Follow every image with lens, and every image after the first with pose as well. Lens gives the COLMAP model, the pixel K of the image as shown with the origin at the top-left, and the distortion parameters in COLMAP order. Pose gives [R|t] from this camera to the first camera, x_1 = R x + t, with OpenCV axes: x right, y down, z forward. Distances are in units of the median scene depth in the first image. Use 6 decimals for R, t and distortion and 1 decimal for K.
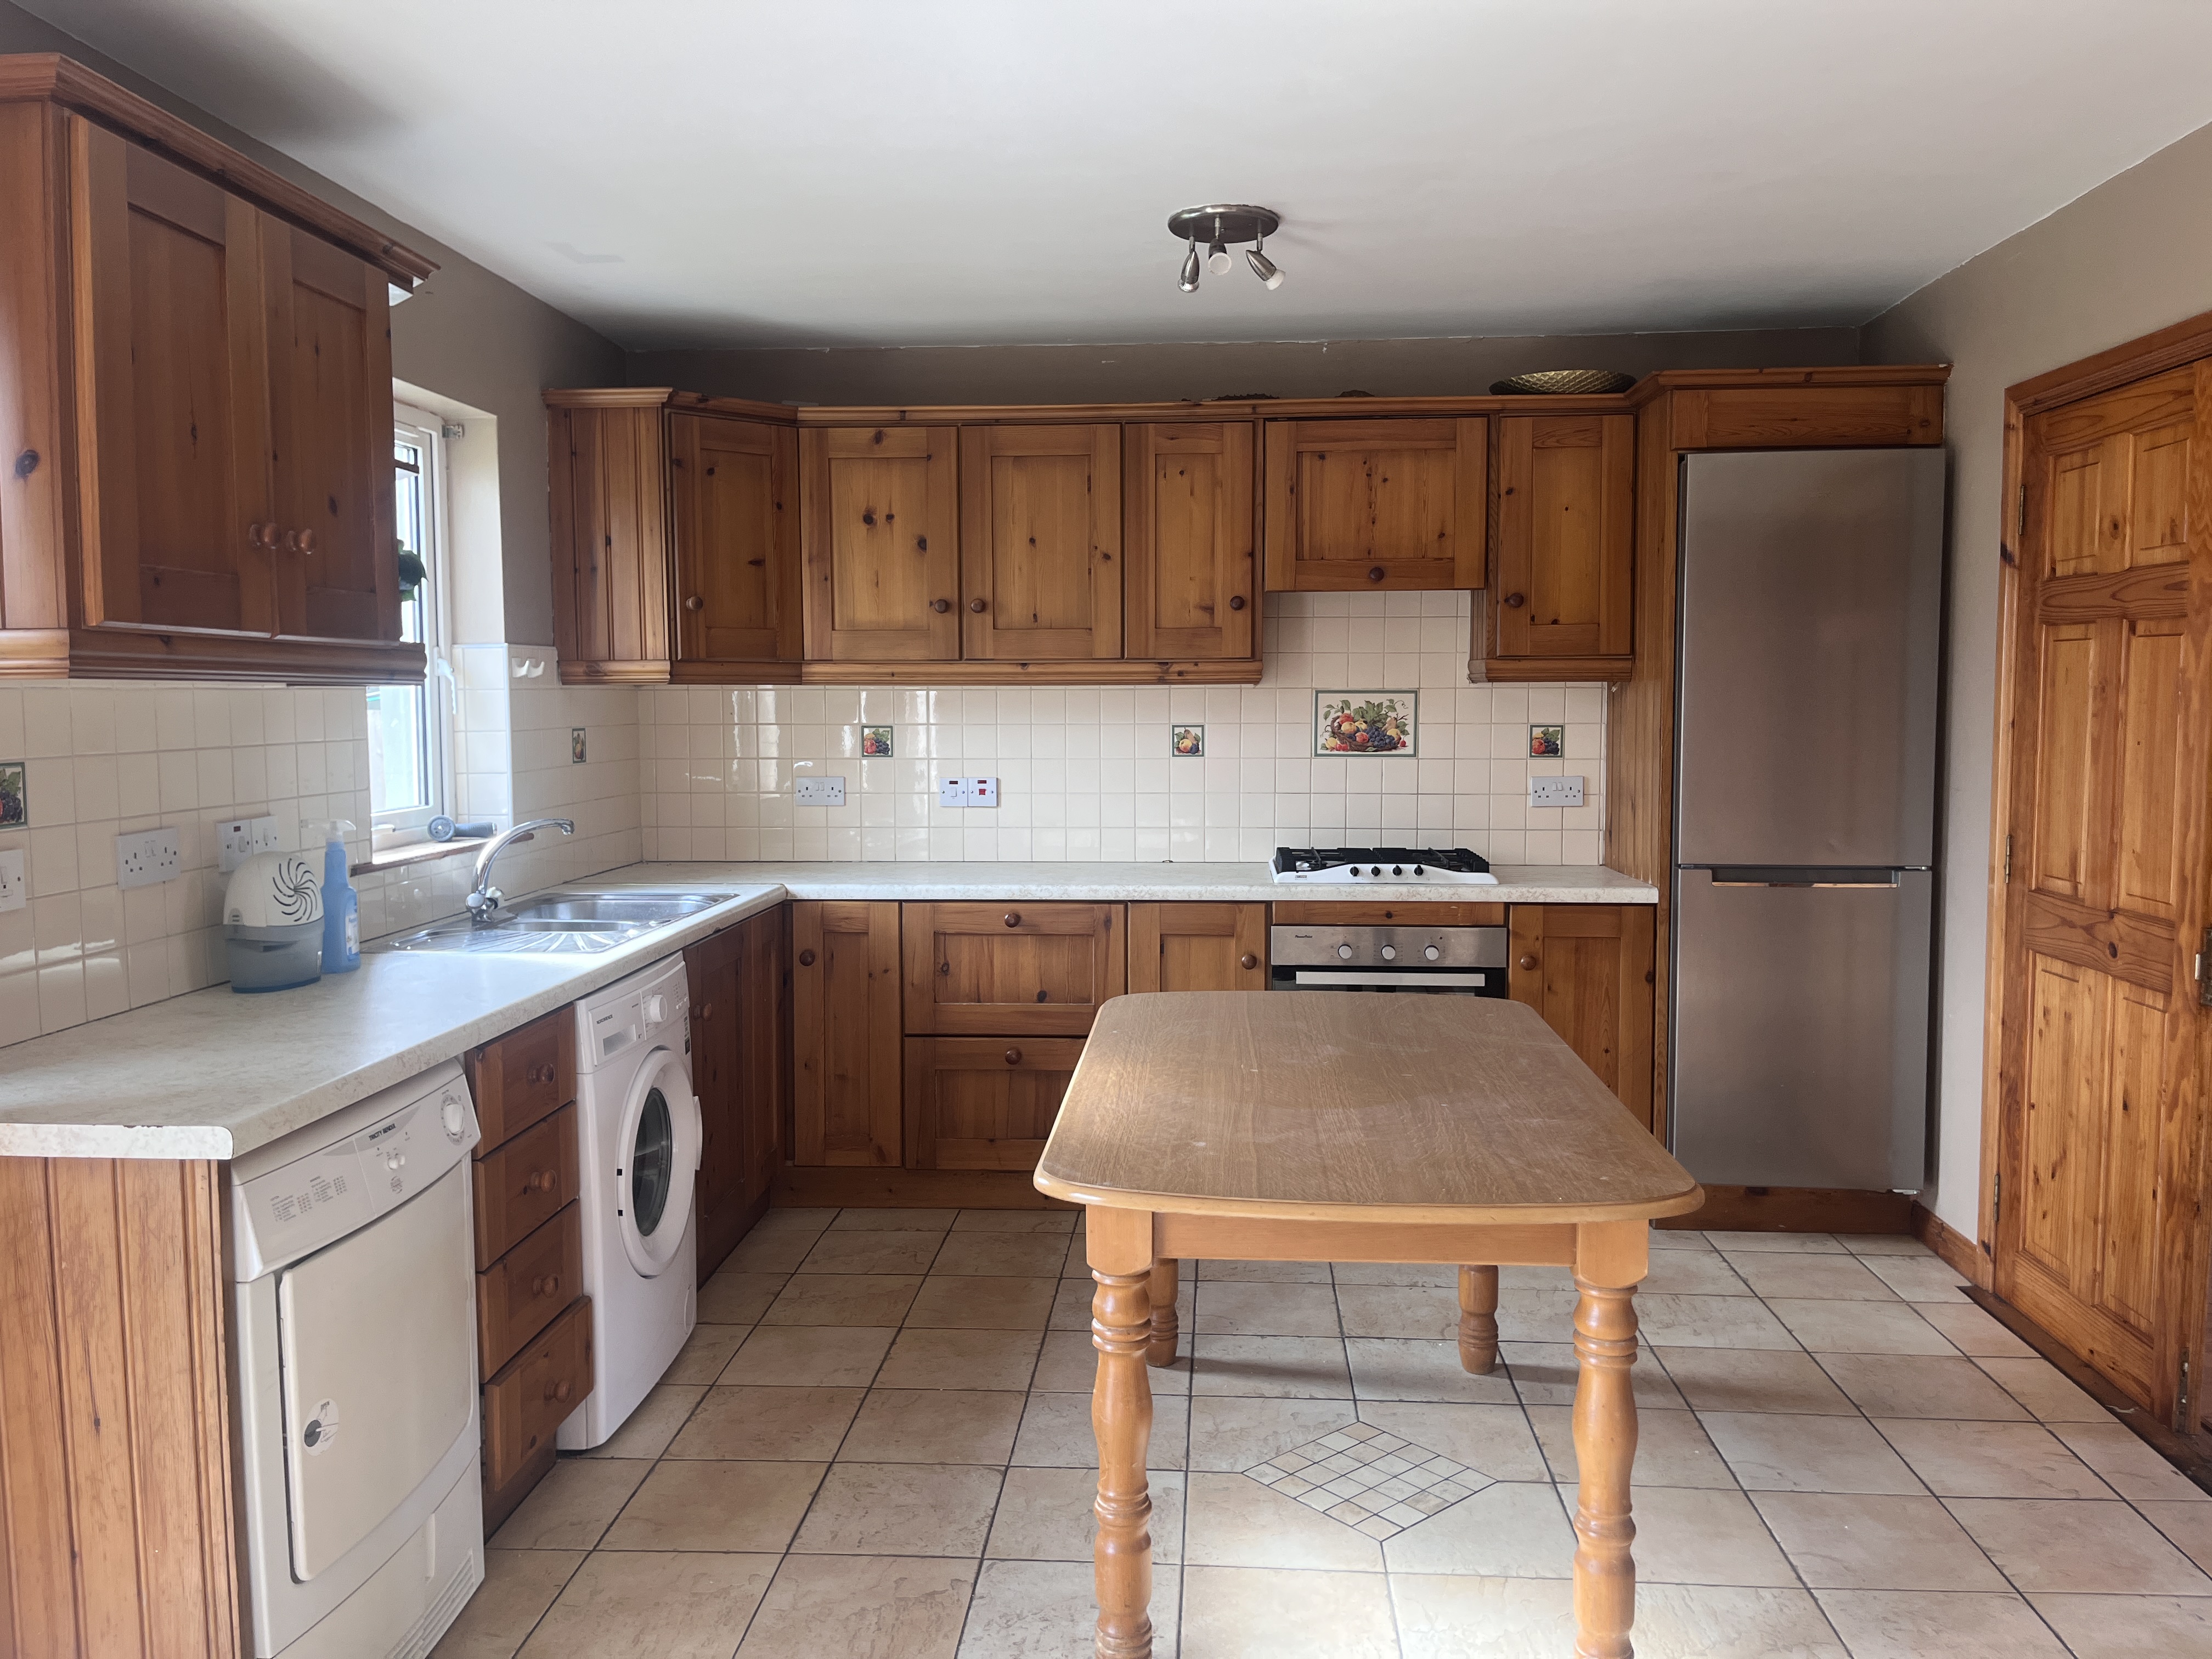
lens RADIAL K [[1686.9, 0, 1106.0], [0, 1686.9, 829.5], [0, 0, 1]] dist [0.057836, -0.075519]
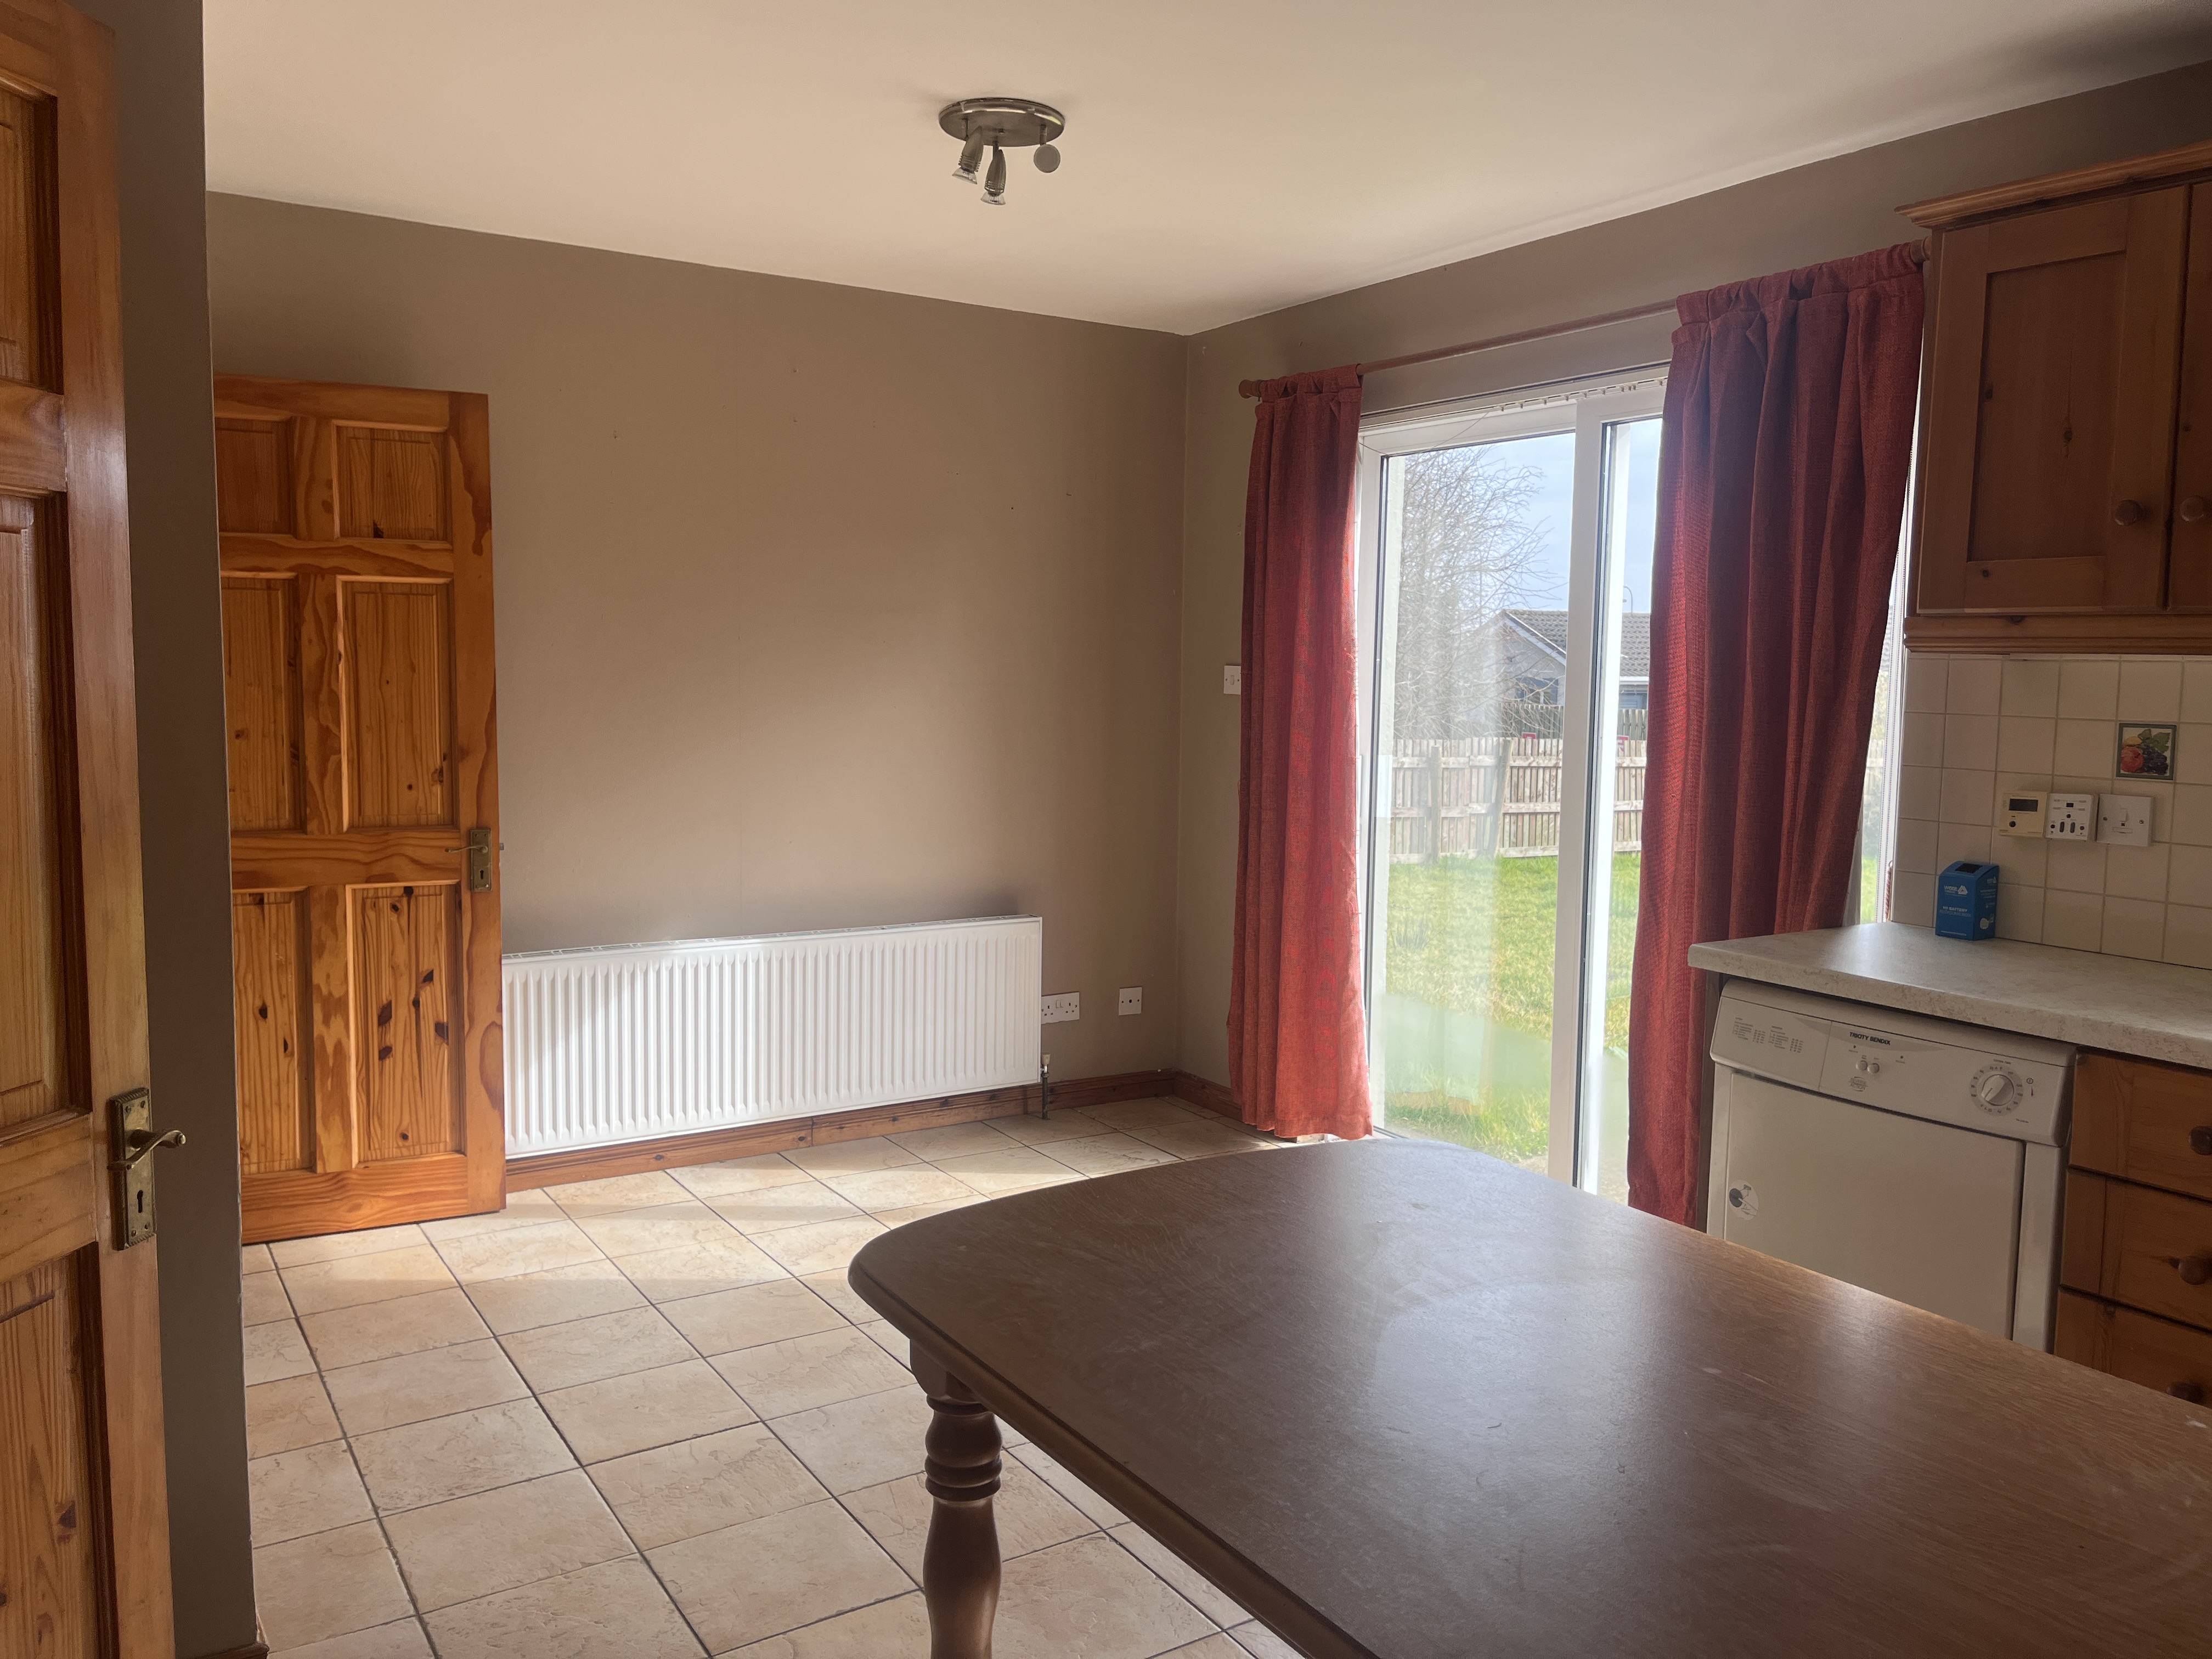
lens RADIAL K [[1686.9, 0, 1106.0], [0, 1686.9, 829.5], [0, 0, 1]] dist [0.057836, -0.075519]
pose [[-0.796240, 0.058655, -0.602130, 0.698958], [-0.061728, 0.982218, 0.177308, -0.140788], [0.601823, 0.178348, -0.778461, 1.588113]]
